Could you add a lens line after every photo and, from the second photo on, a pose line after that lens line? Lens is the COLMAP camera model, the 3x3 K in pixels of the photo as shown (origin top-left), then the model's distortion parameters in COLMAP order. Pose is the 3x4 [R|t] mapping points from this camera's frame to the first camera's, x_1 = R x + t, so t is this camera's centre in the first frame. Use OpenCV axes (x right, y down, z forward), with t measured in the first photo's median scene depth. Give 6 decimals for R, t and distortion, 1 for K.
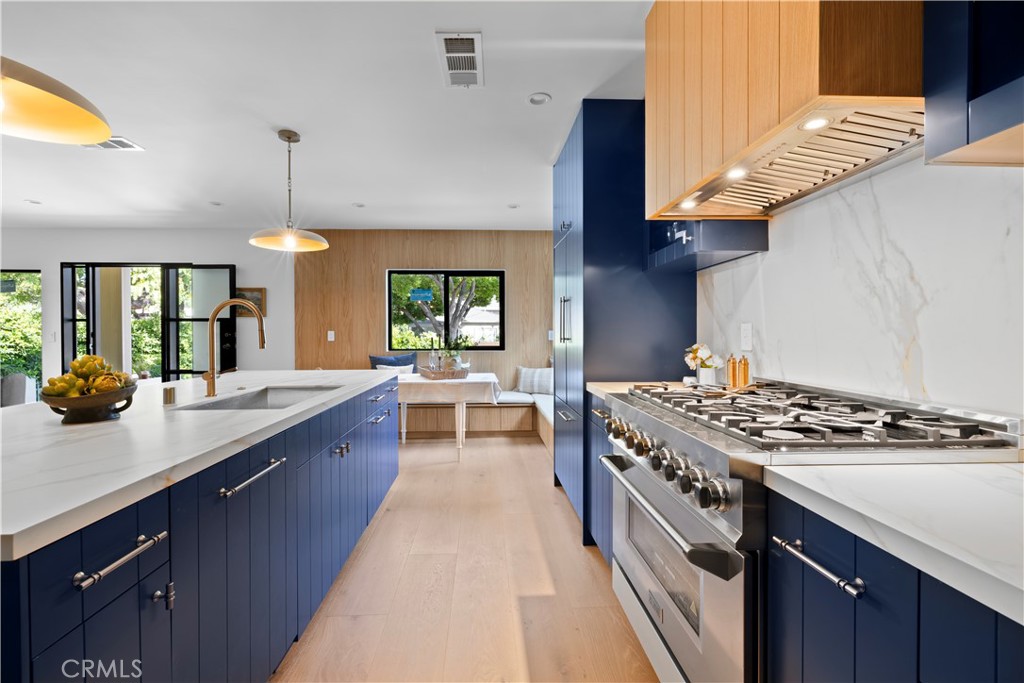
lens RADIAL K [[439.5, 0, 506.9], [0, 439.5, 338.7], [0, 0, 1]] dist [0.001724, 0.001120]
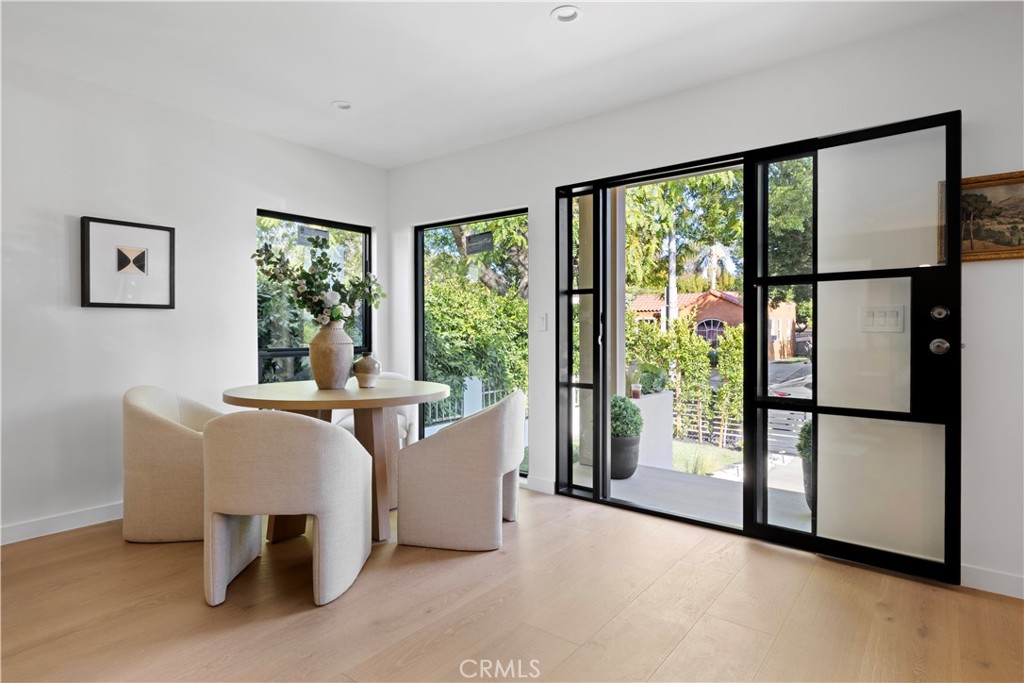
lens RADIAL K [[557.3, 0, 509.5], [0, 557.3, 336.5], [0, 0, 1]] dist [-0.003165, -0.001084]
pose [[0.763705, 0.008867, -0.645505, -0.591916], [-0.003061, 0.999944, 0.010114, 0.006710], [0.645559, -0.005748, 0.763689, 0.417348]]
